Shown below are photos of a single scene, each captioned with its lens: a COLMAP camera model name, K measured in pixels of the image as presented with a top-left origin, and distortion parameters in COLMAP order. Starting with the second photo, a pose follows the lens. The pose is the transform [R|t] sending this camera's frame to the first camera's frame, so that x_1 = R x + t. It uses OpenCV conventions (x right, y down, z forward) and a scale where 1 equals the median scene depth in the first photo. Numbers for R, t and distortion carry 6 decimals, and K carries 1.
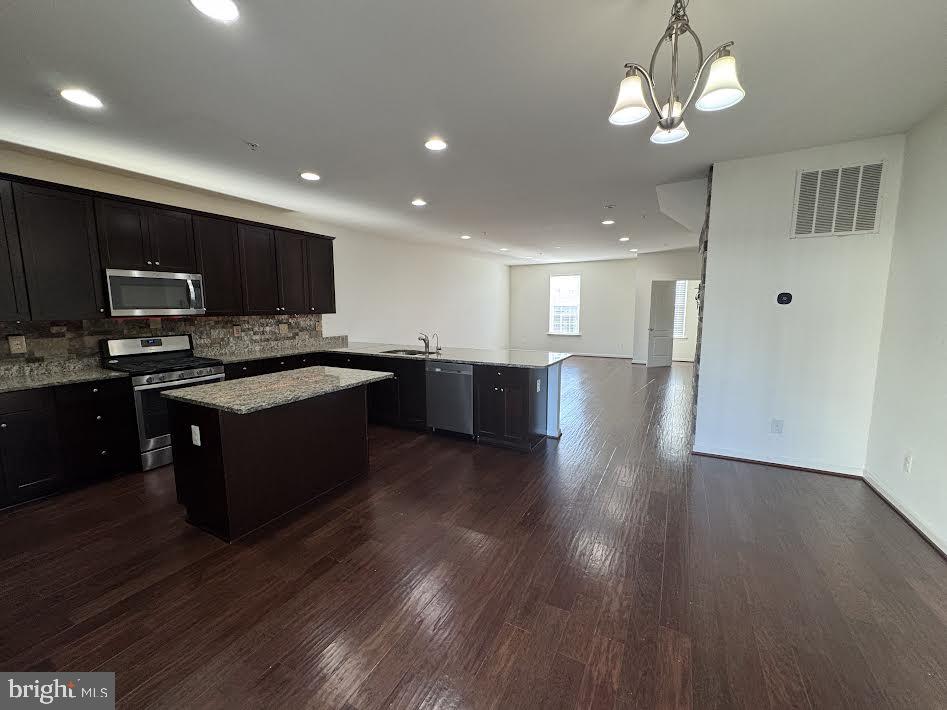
lens RADIAL K [[379.7, 0, 474.4], [0, 379.7, 354.3], [0, 0, 1]] dist [-0.001531, -0.000192]
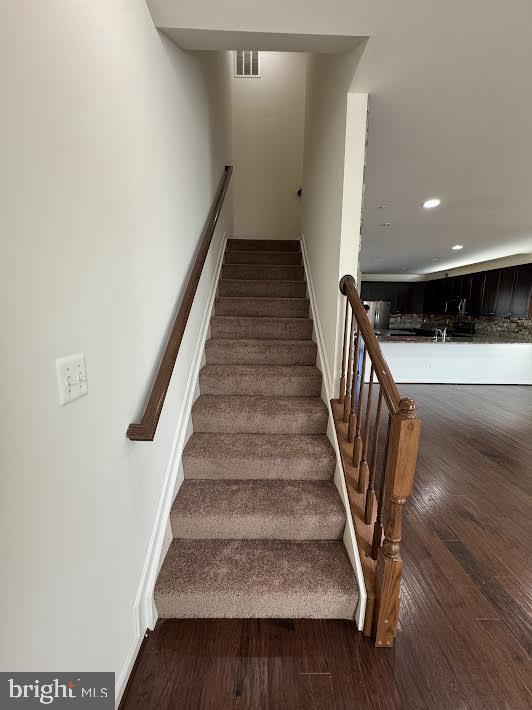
lens RADIAL K [[284.7, 0, 266.0], [0, 284.7, 355.0], [0, 0, 1]] dist [-0.001531, -0.000192]
pose [[-0.874728, 0.071530, -0.479306, 1.187836], [-0.069651, 0.960222, 0.270412, -0.230560], [0.479583, 0.269921, -0.834951, 1.734085]]
